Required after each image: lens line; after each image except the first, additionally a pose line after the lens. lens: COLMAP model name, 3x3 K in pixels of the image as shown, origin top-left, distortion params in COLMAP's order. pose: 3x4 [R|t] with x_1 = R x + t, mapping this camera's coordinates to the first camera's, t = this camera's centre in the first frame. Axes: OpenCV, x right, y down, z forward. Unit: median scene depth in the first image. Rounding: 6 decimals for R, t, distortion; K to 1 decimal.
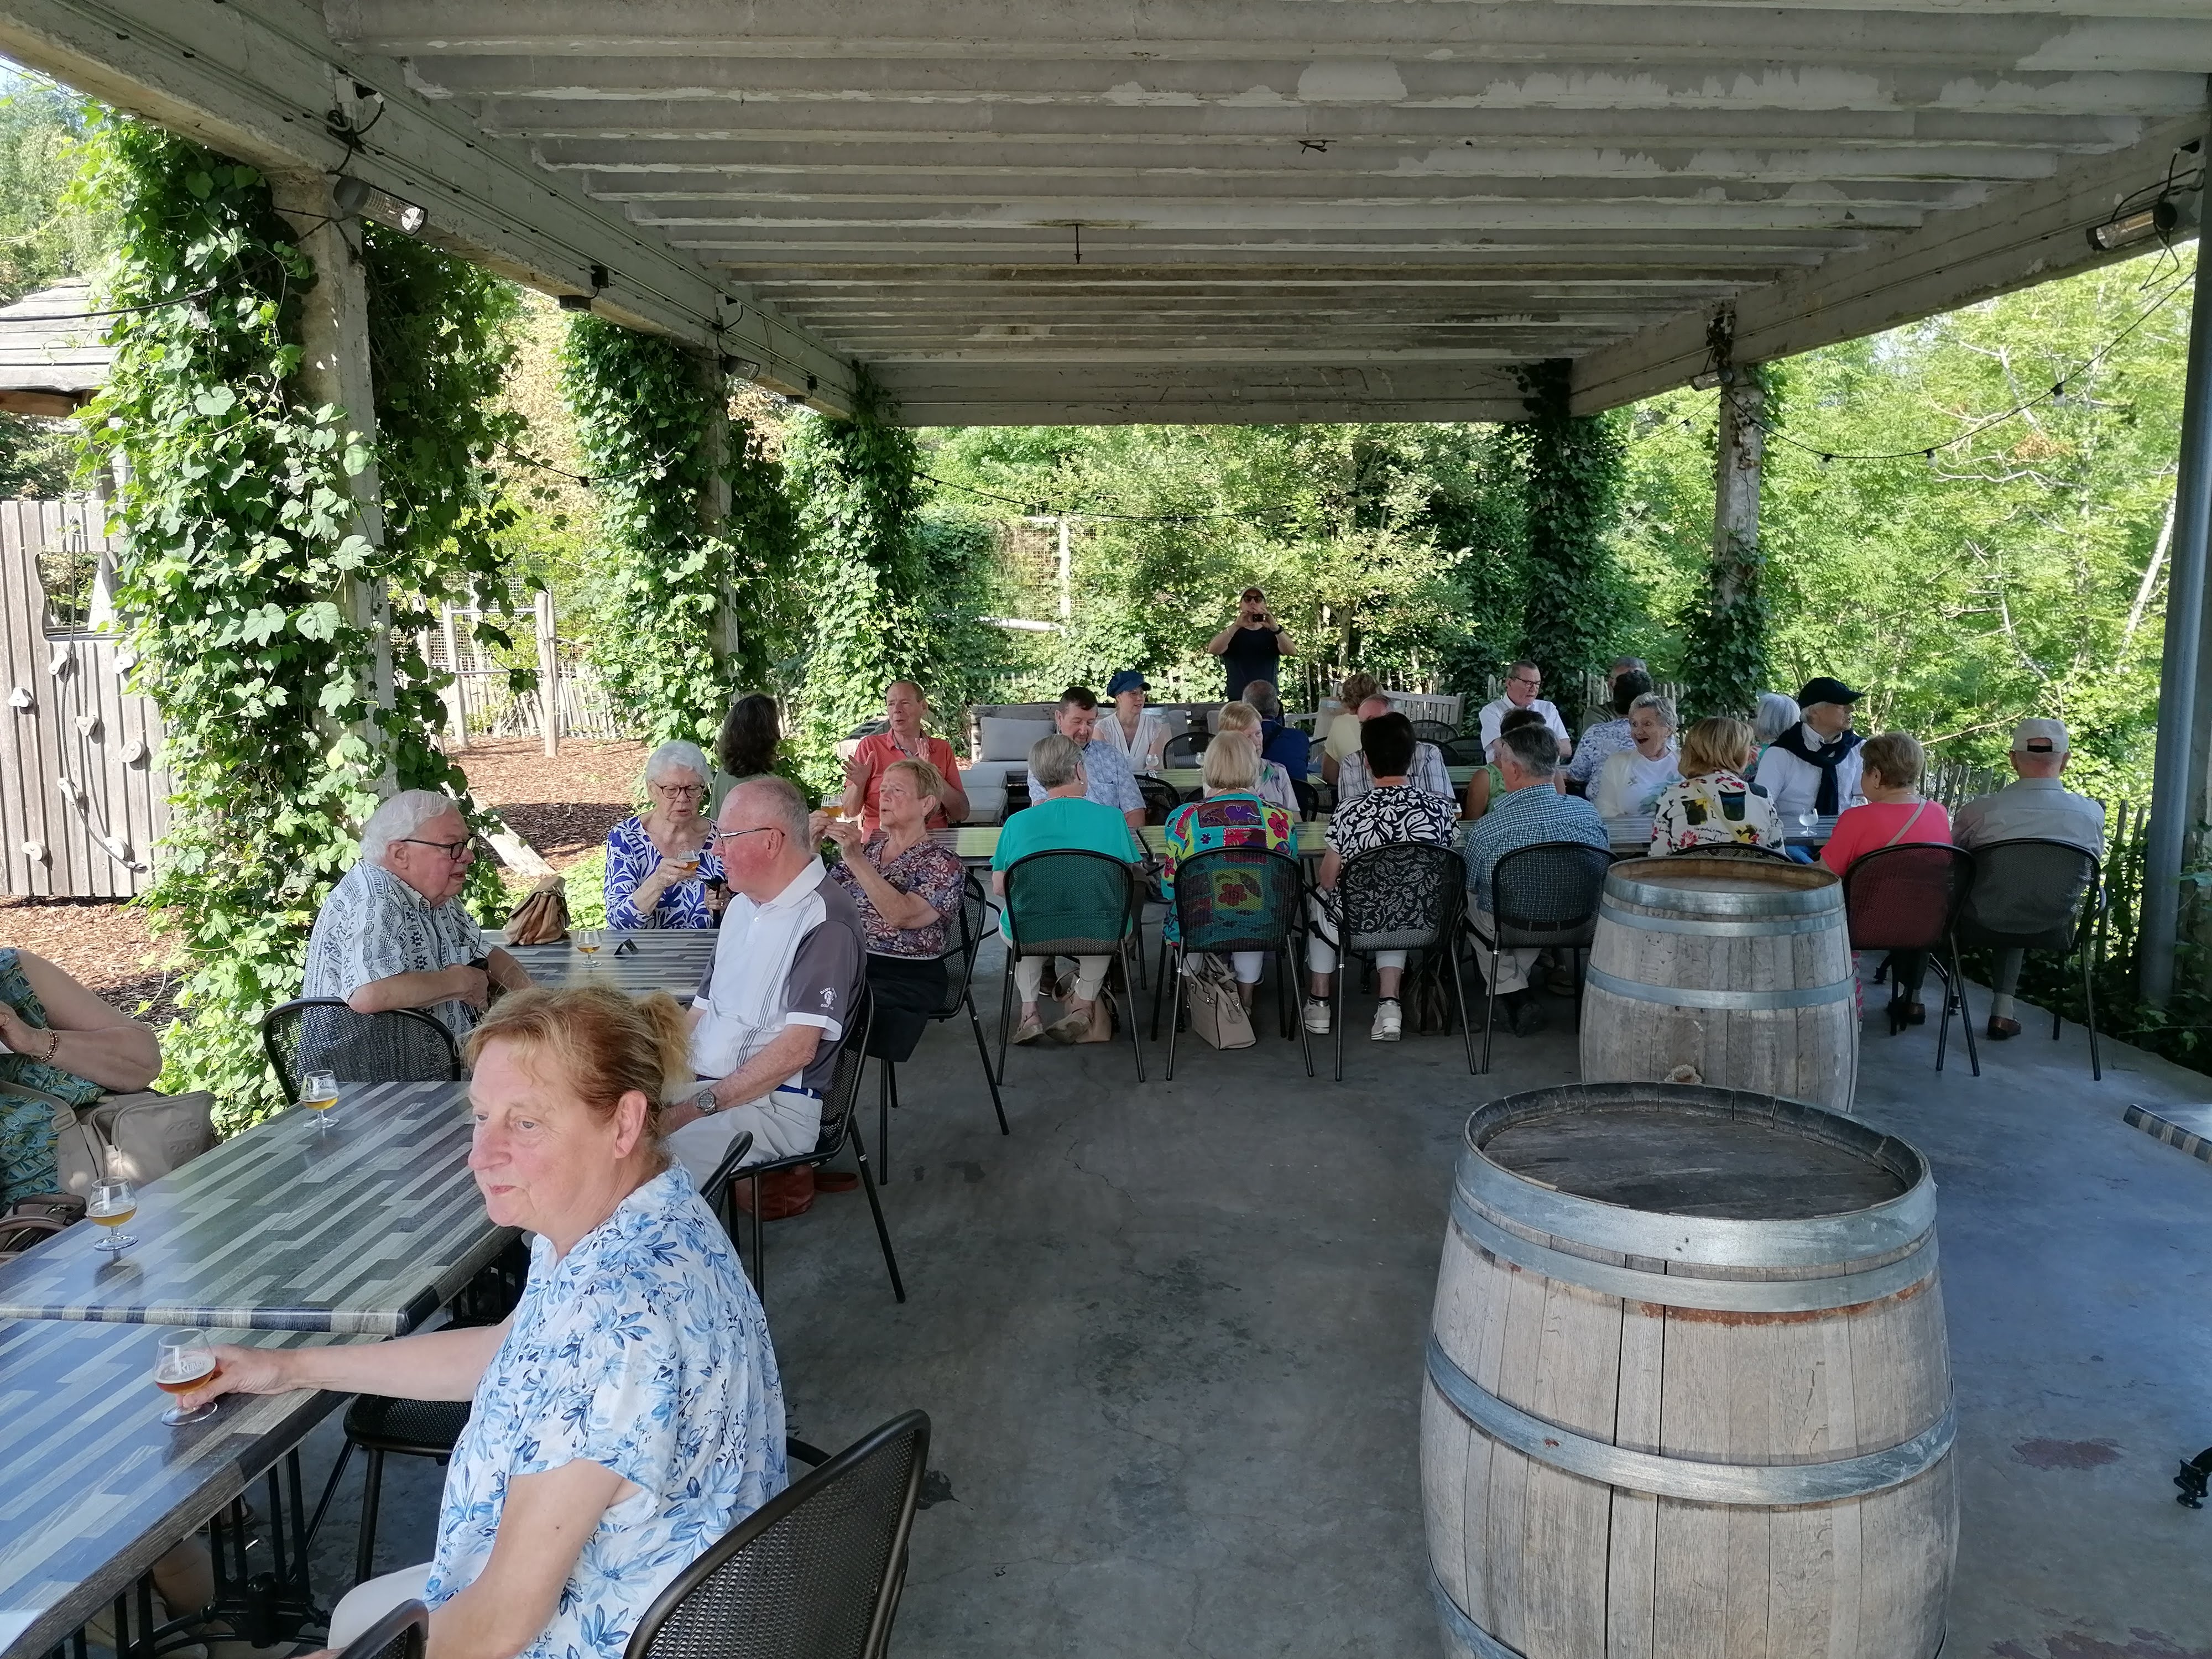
lens RADIAL K [[1671.8, 0, 1105.6], [0, 1671.8, 818.7], [0, 0, 1]] dist [0.071390, -0.068075]
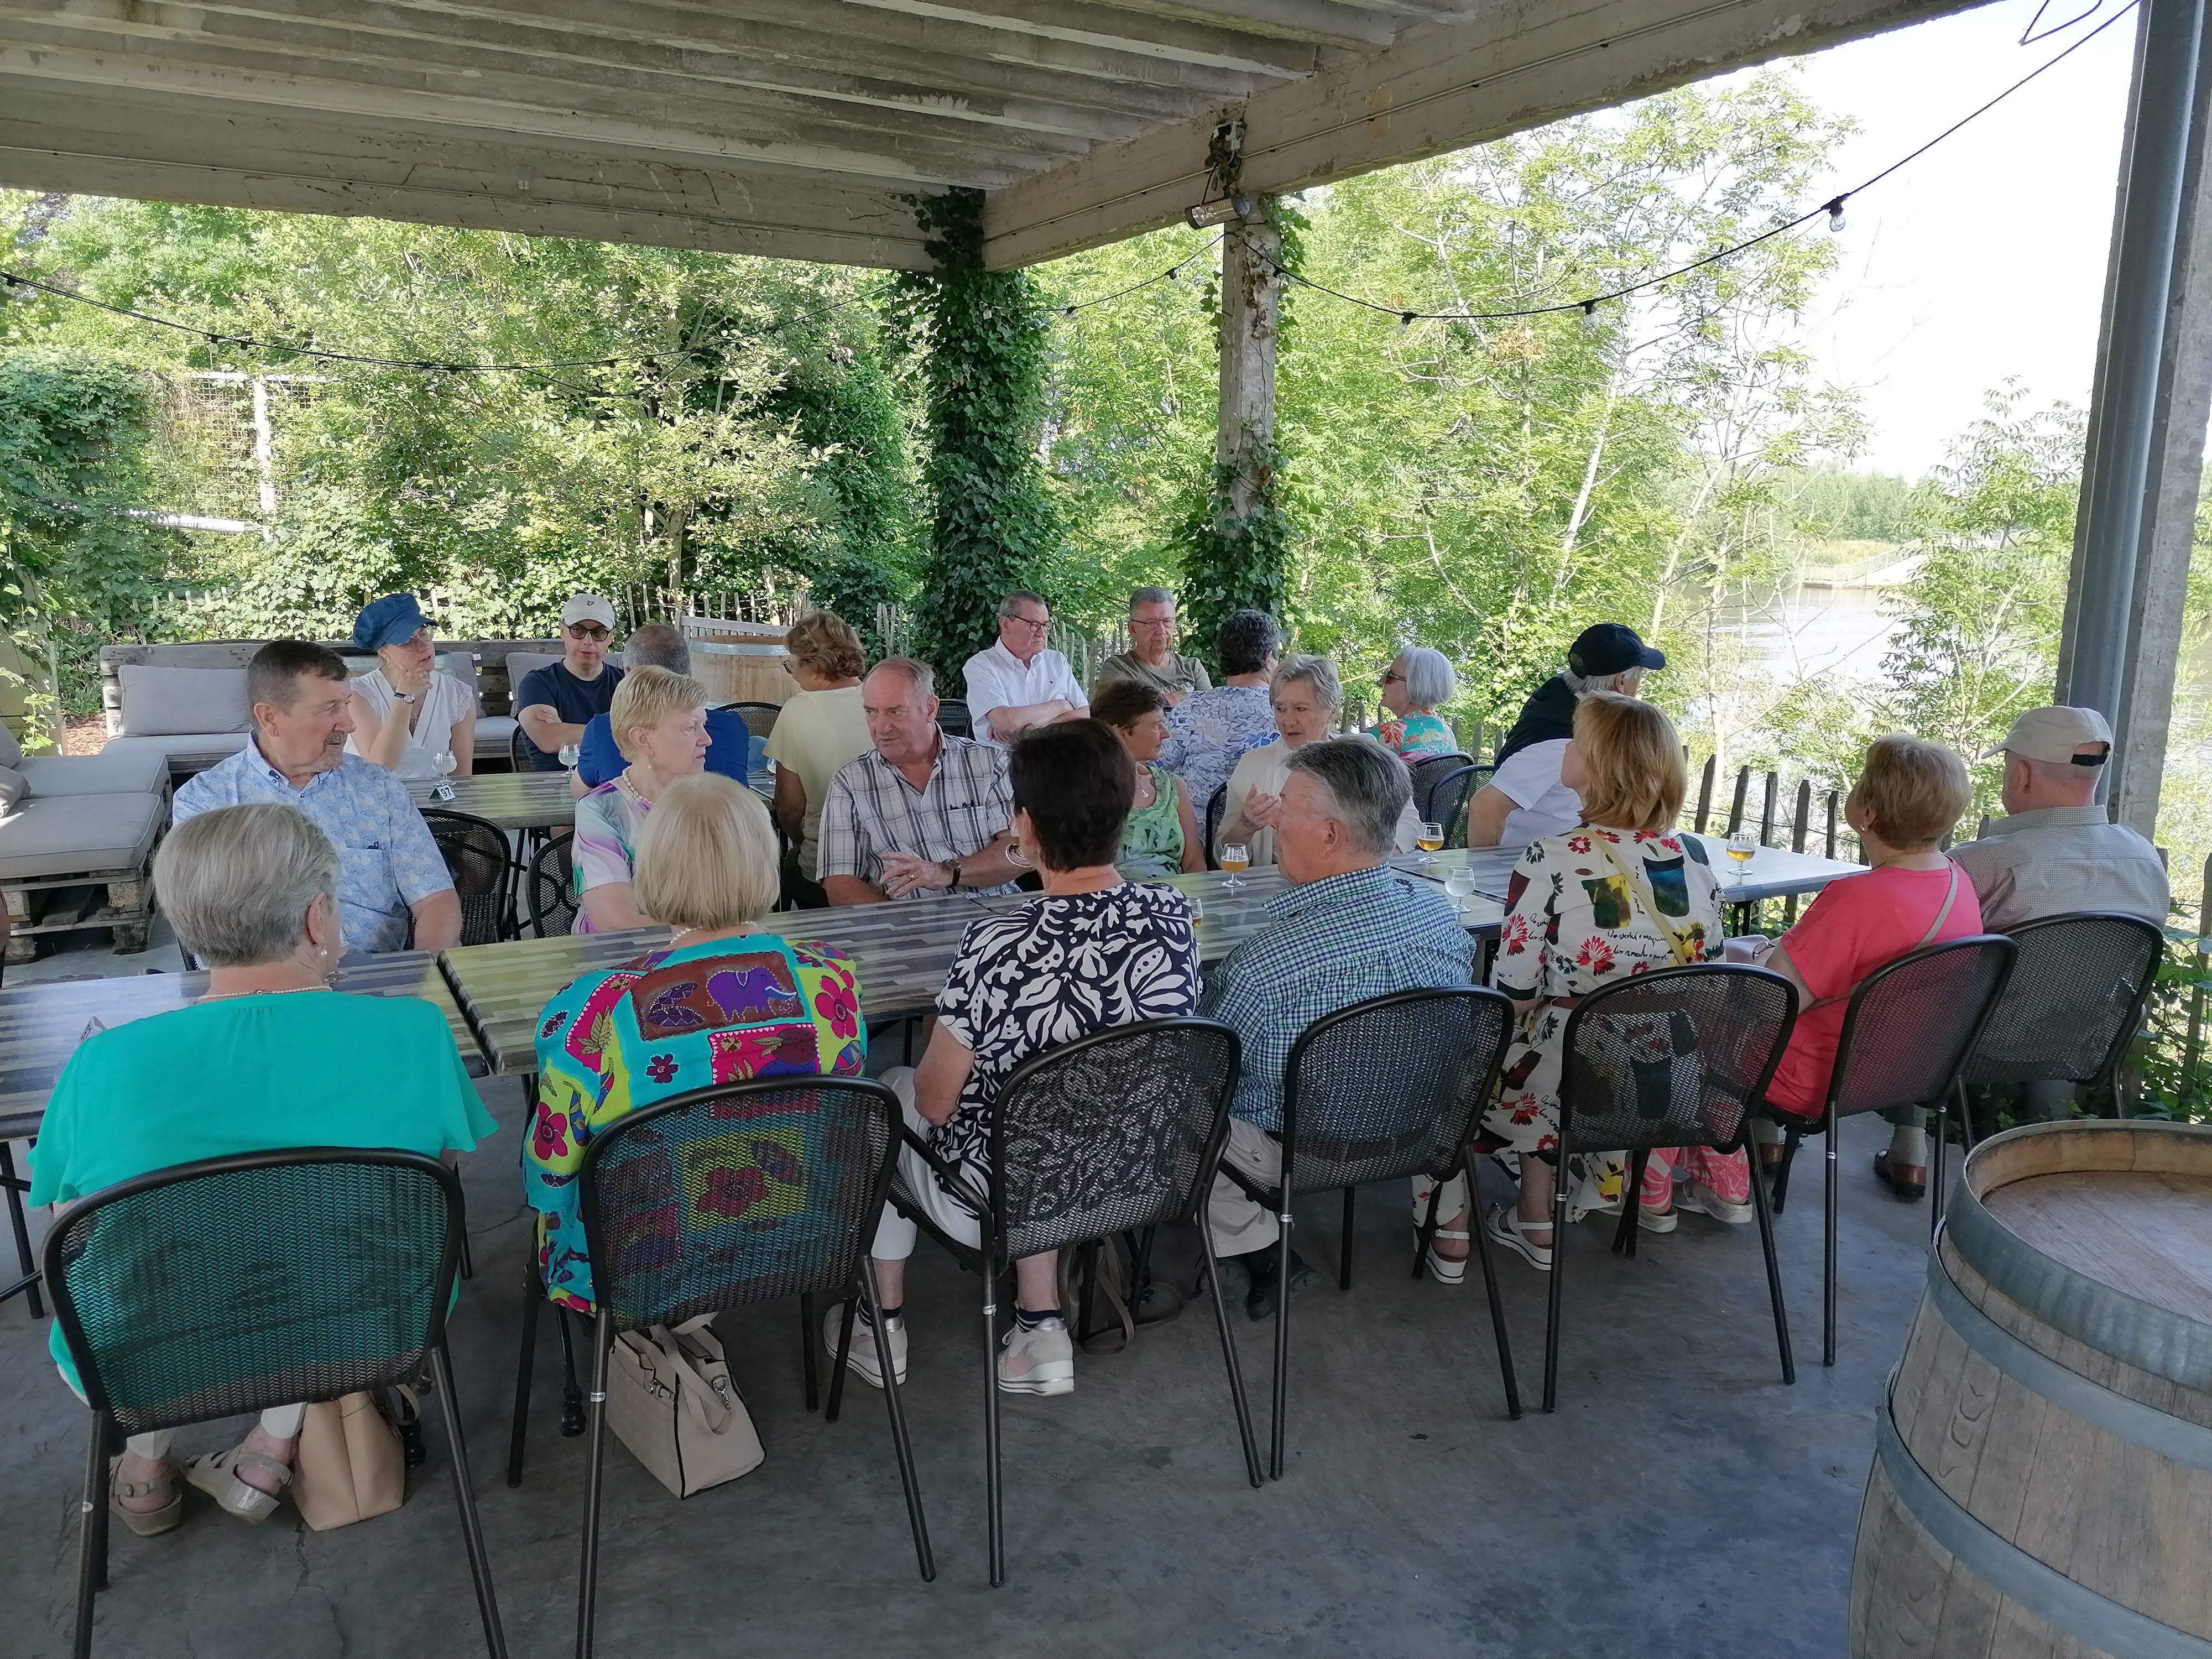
lens RADIAL K [[1671.8, 0, 1127.7], [0, 1671.8, 827.4], [0, 0, 1]] dist [0.071390, -0.068075]
pose [[0.907116, -0.050385, 0.417854, -0.000721], [0.028123, 0.997846, 0.059269, -0.024201], [-0.419940, -0.042013, 0.906579, 0.232879]]
